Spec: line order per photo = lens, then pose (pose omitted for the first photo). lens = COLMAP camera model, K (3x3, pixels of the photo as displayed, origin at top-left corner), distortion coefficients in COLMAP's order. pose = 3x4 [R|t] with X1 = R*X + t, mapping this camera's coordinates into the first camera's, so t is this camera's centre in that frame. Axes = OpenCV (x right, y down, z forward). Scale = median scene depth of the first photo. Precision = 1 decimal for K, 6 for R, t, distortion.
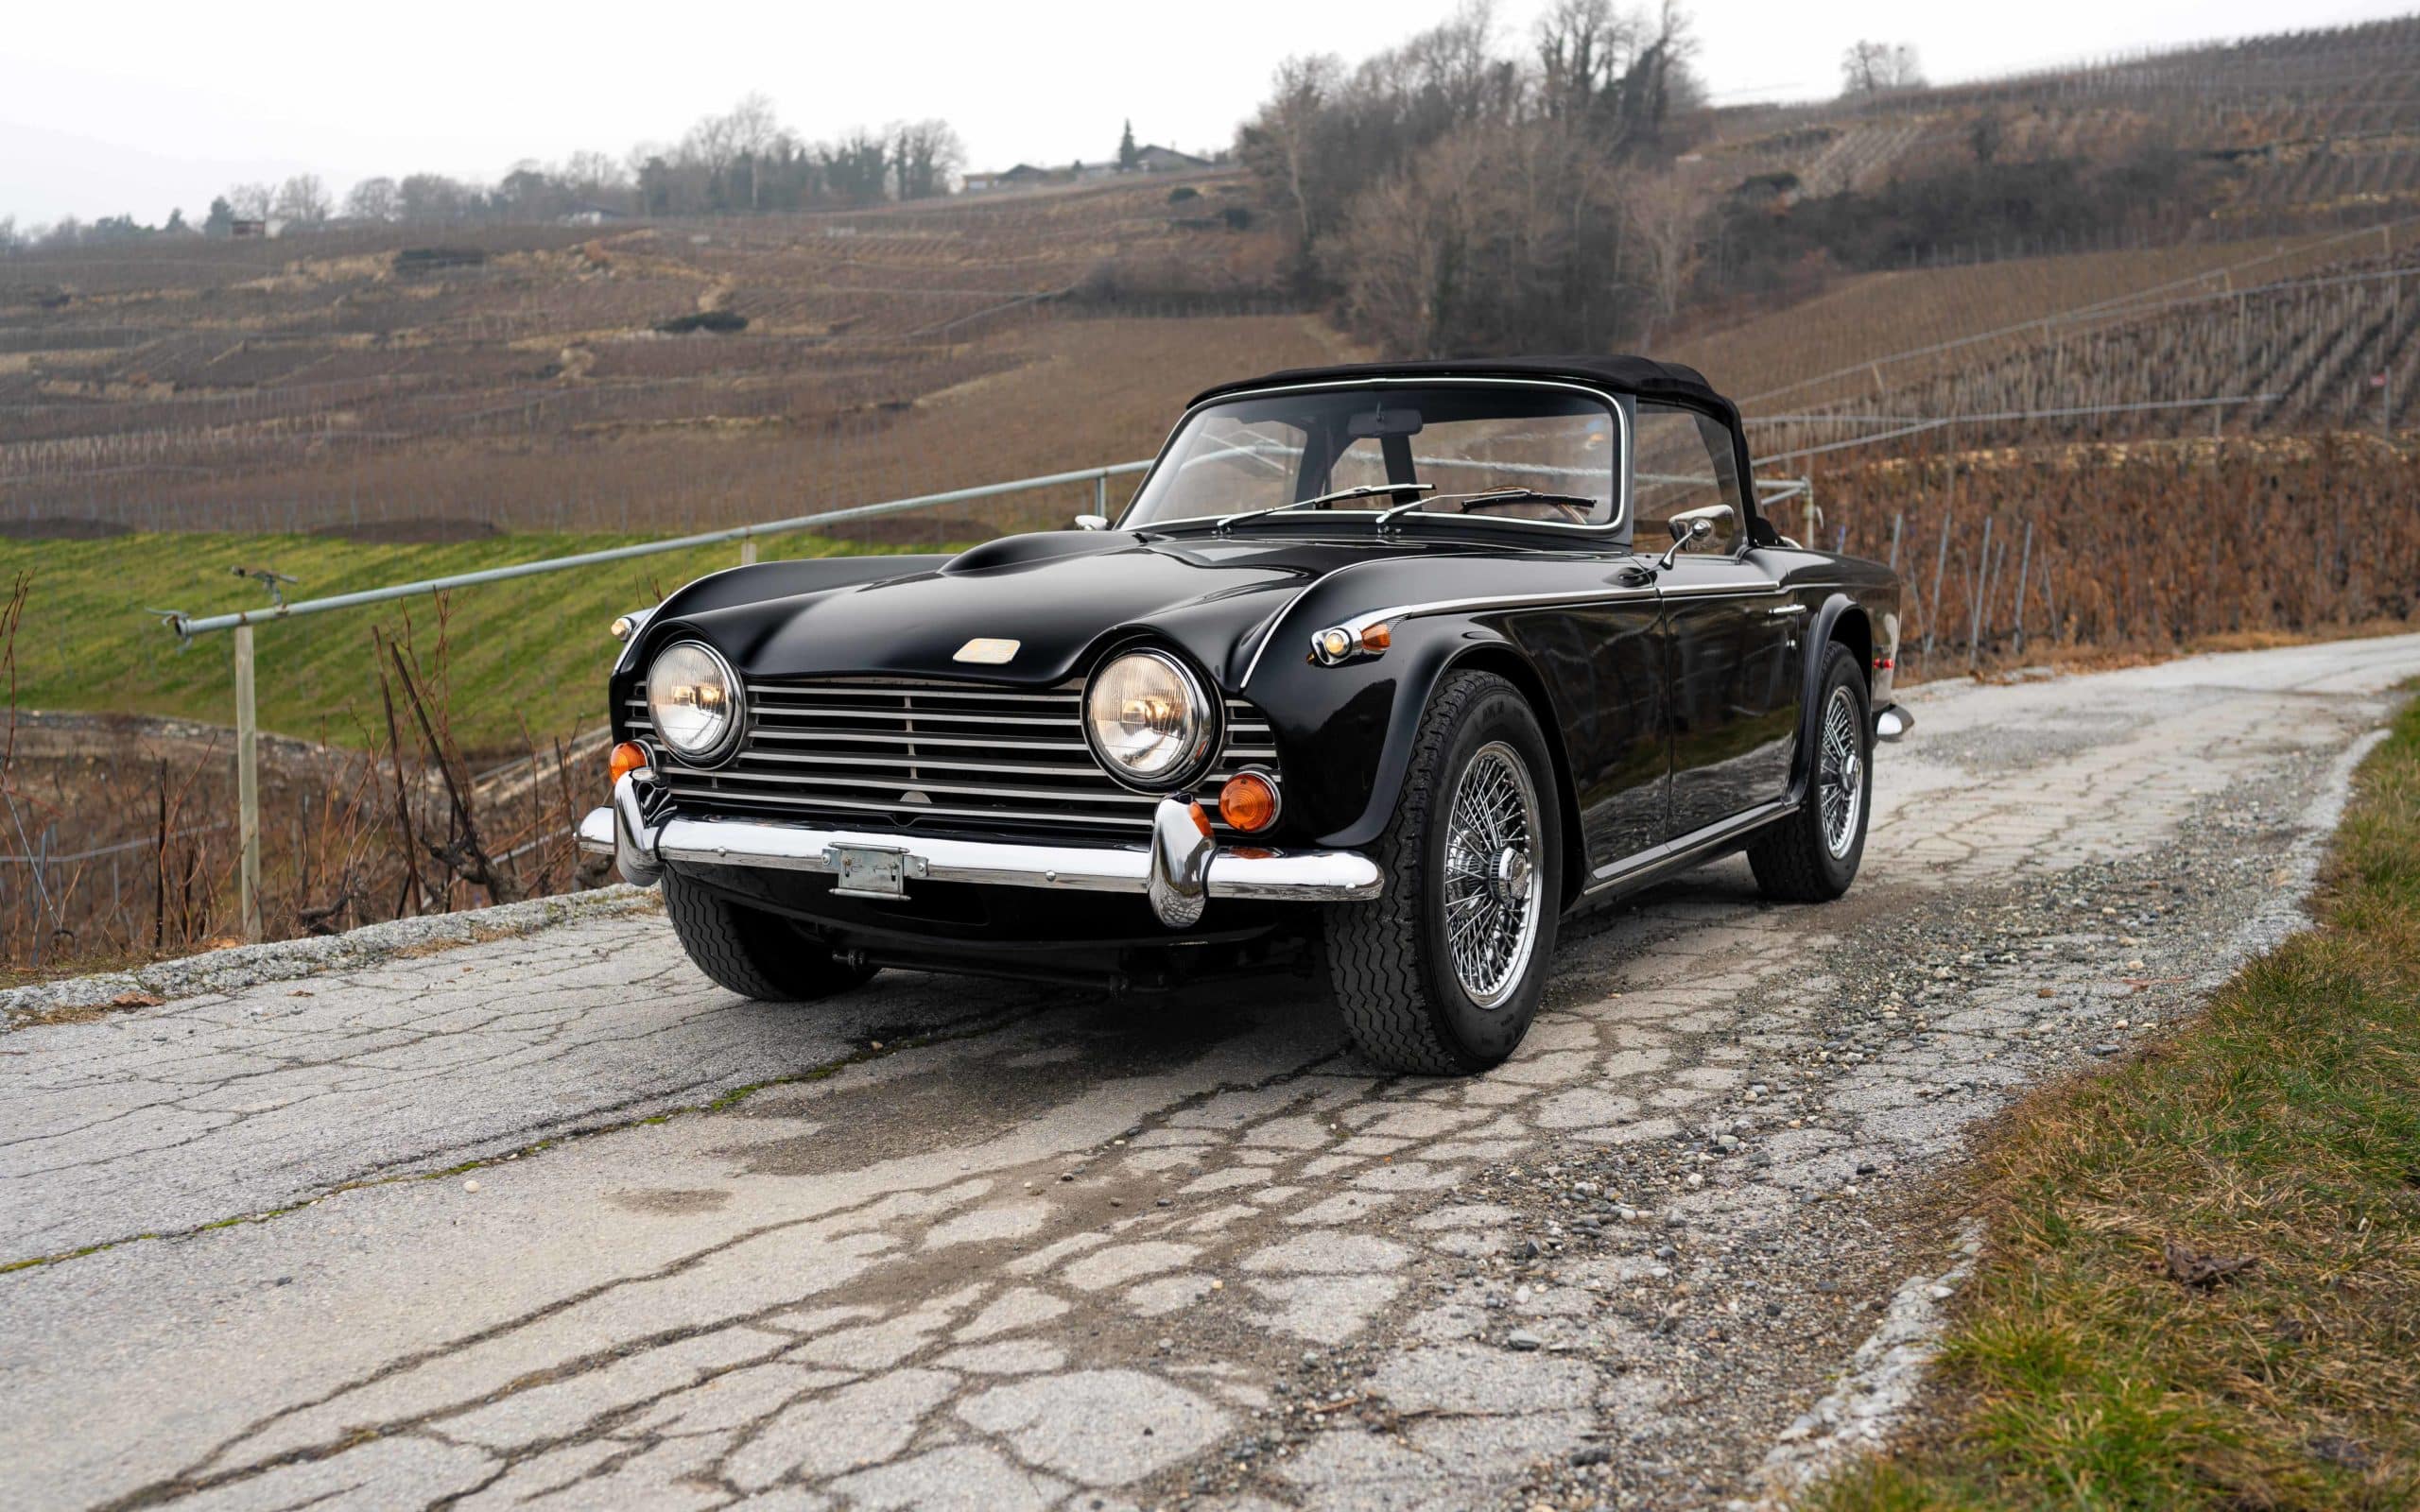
lens RADIAL K [[2322.7, 0, 1187.4], [0, 2322.7, 726.6], [0, 0, 1]] dist [-0.000824, 0.000000]
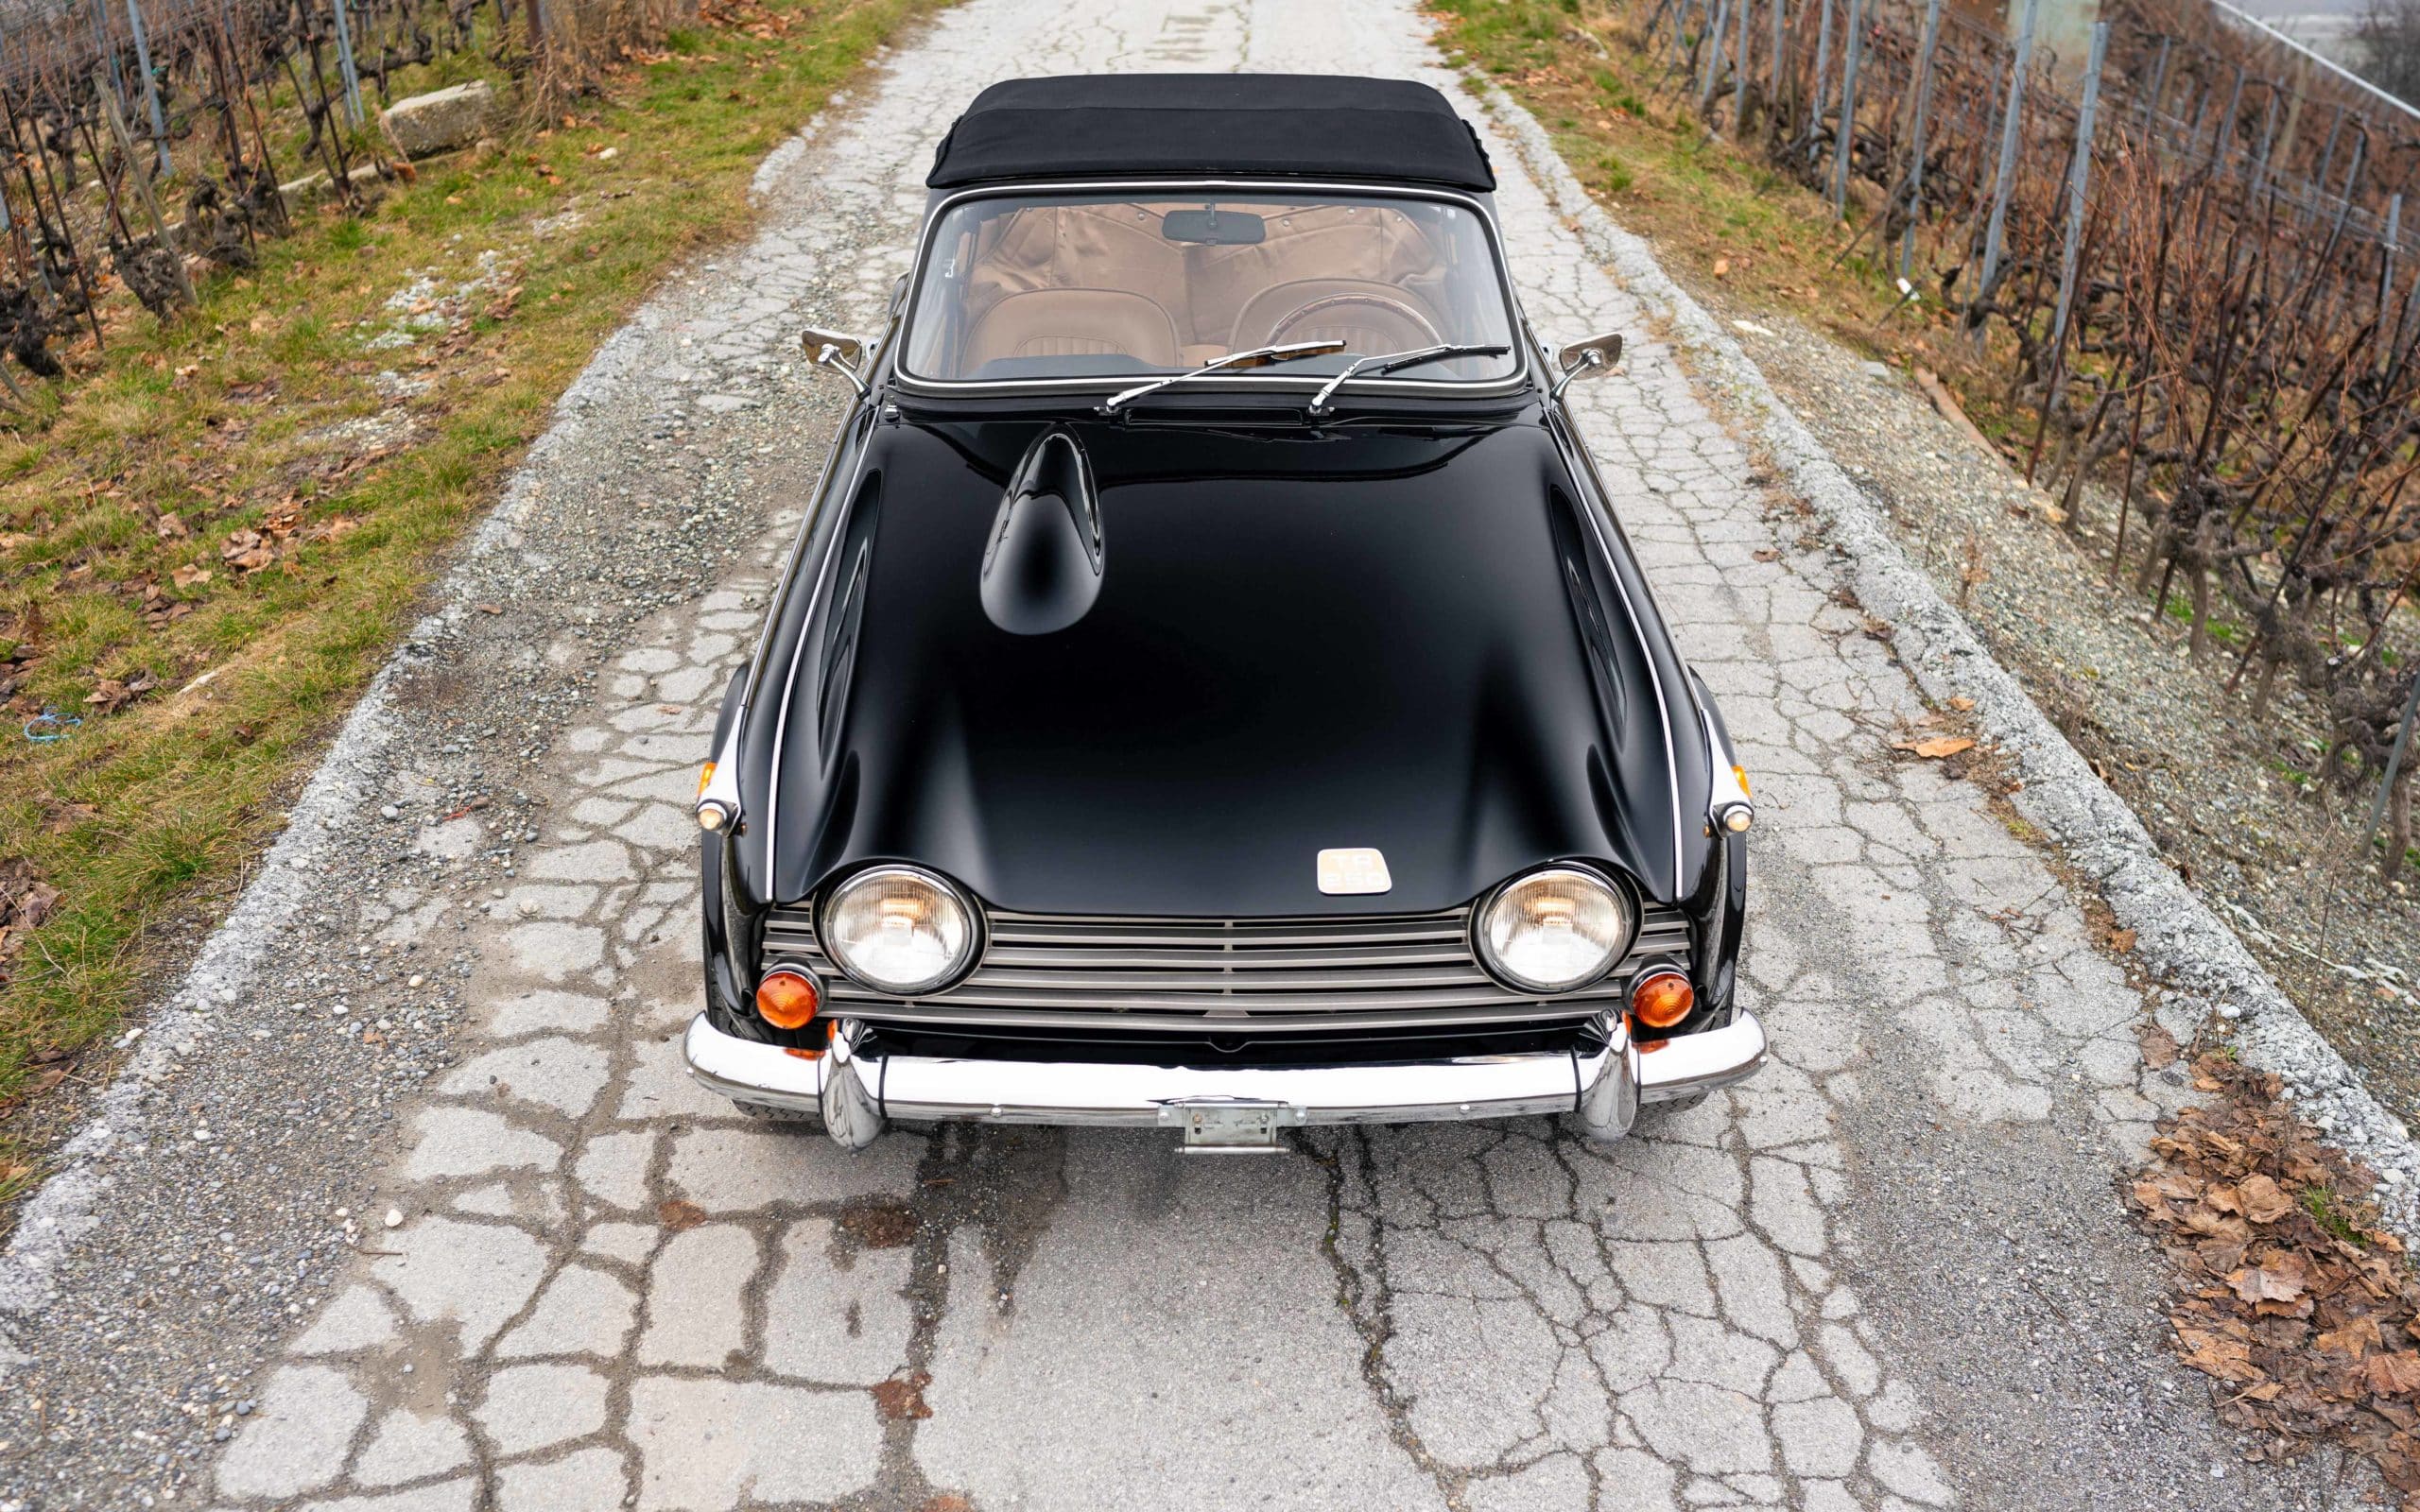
lens RADIAL K [[2322.7, 0, 1211.5], [0, 2322.7, 744.6], [0, 0, 1]] dist [-0.000824, 0.000000]
pose [[0.862989, -0.210413, 0.459322, -0.417340], [0.027457, 0.927336, 0.373221, -0.322180], [-0.504476, -0.309474, 0.806058, 0.280433]]
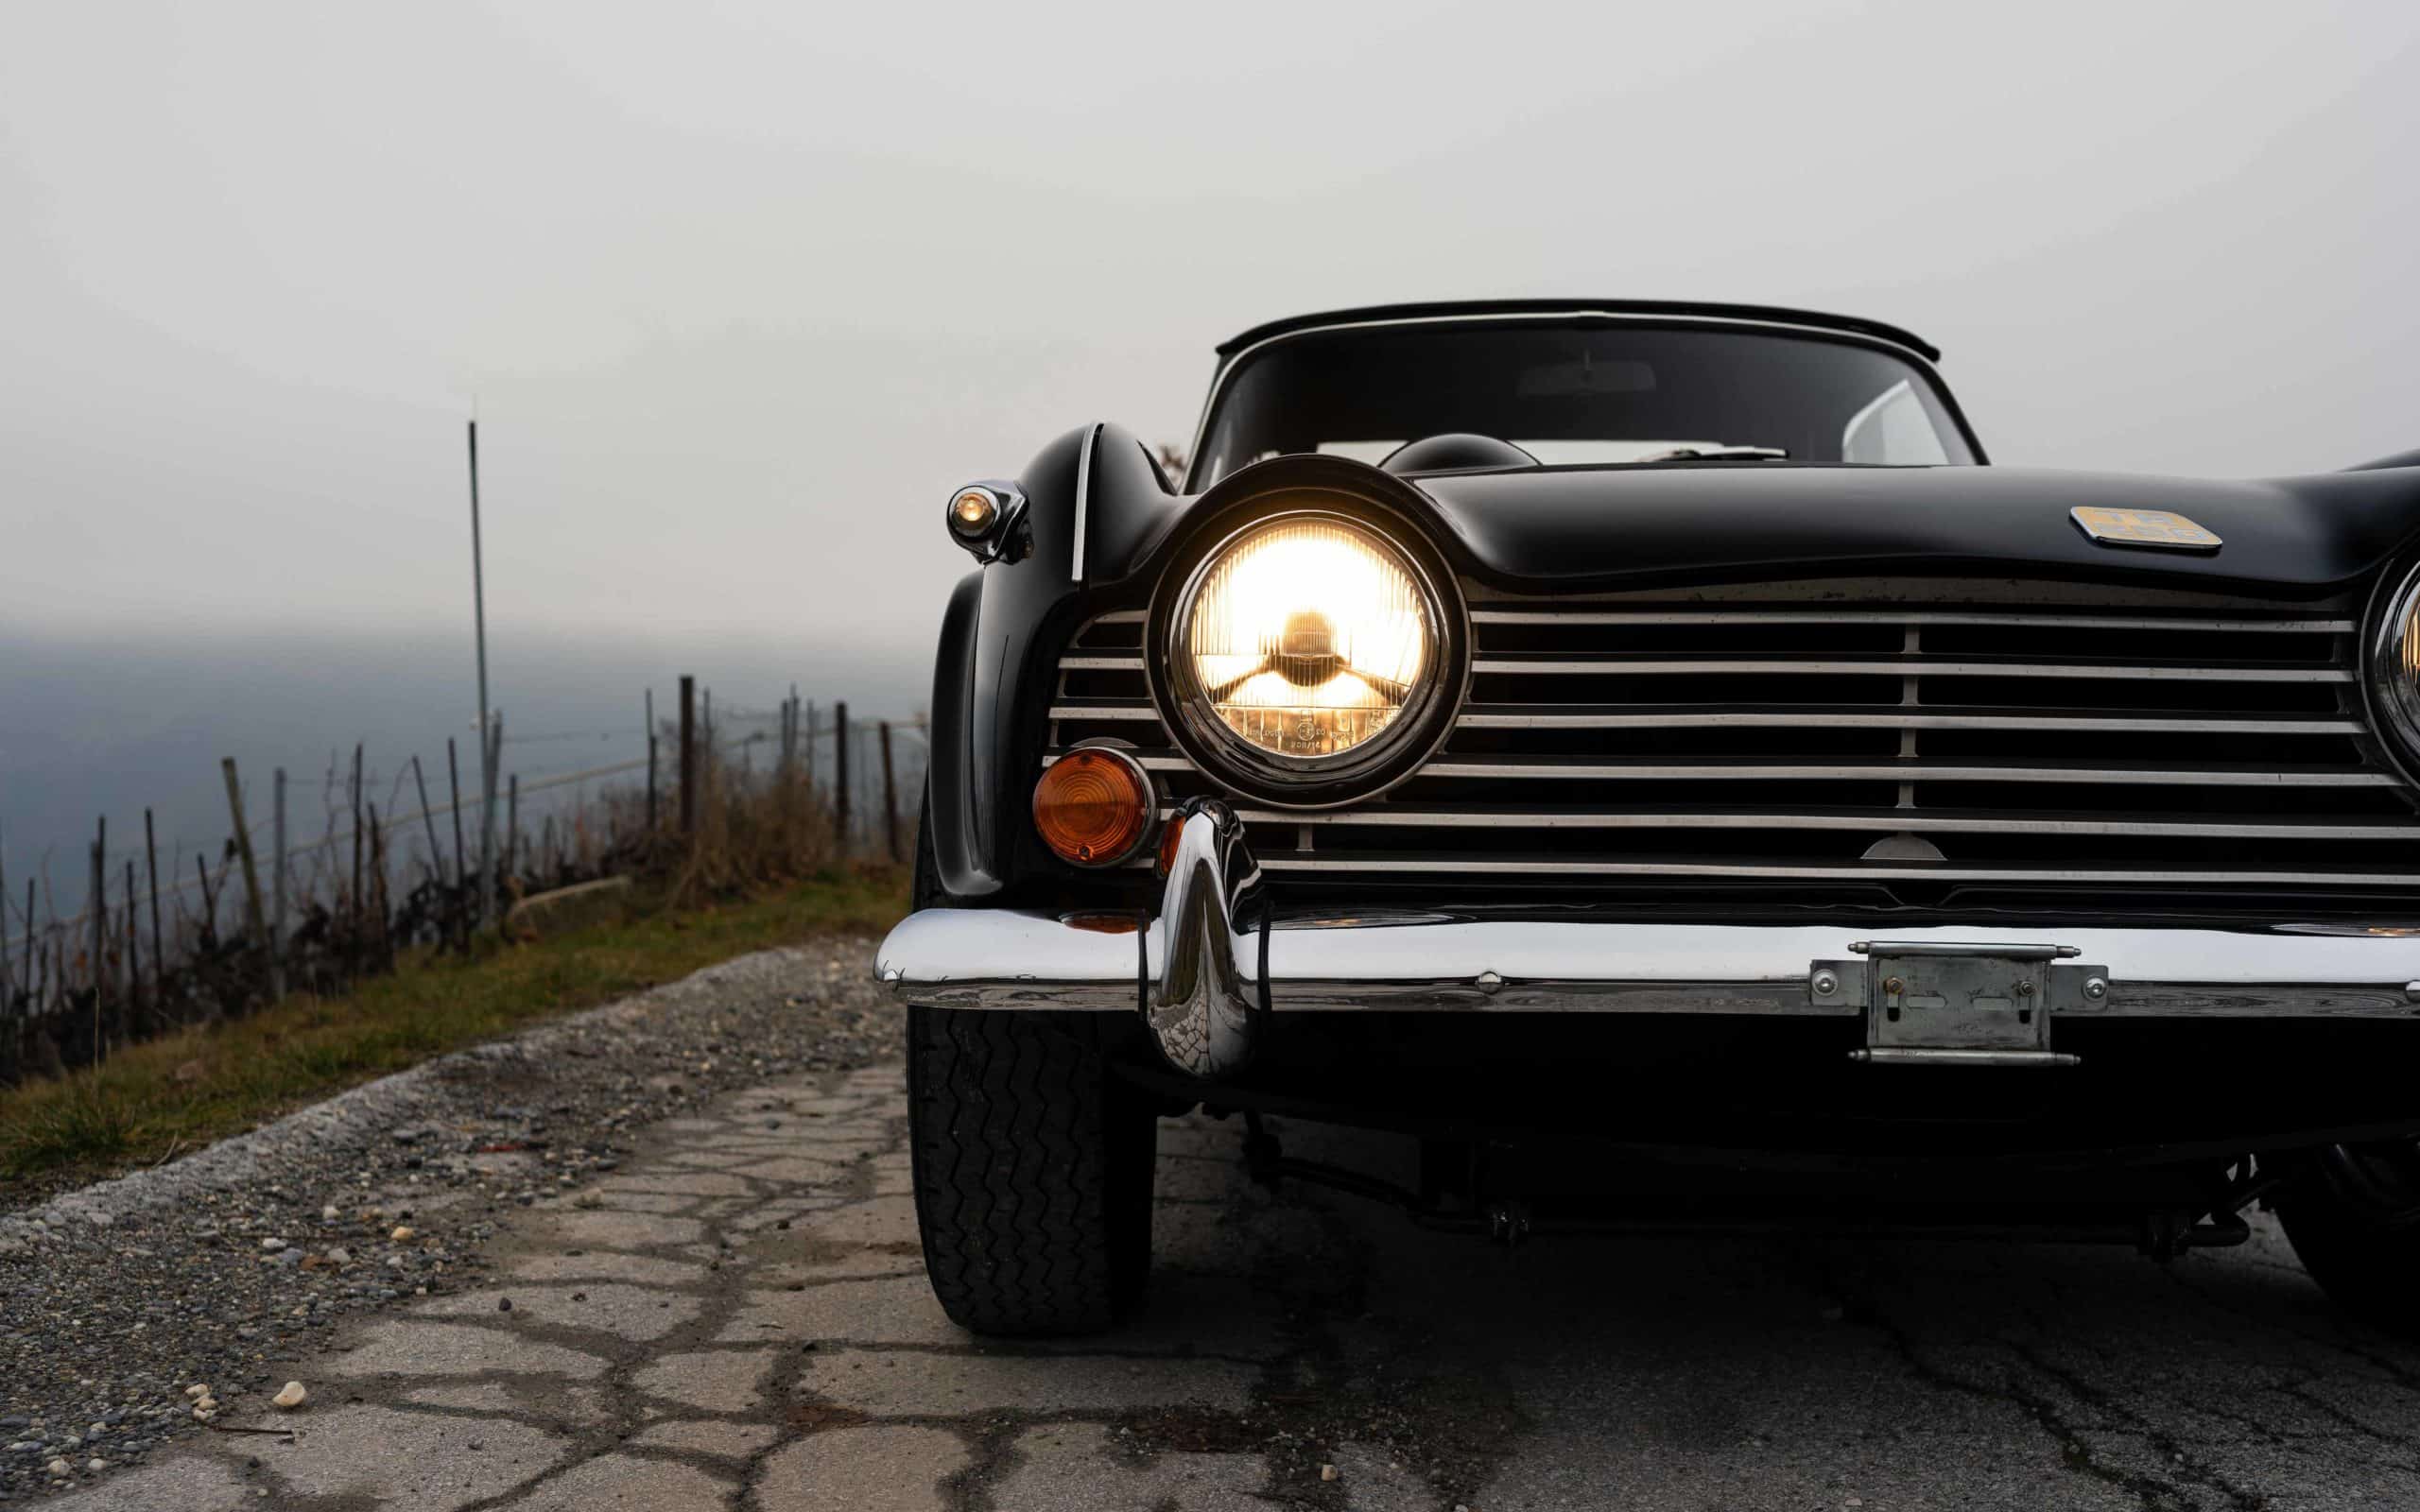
lens RADIAL K [[2322.7, 0, 1207.3], [0, 2322.7, 718.3], [0, 0, 1]] dist [-0.000824, 0.000000]
pose [[0.883625, 0.027941, 0.467361, -0.381697], [0.021105, 0.994826, -0.099377, 0.040013], [-0.467720, 0.097676, 0.878463, 0.548735]]
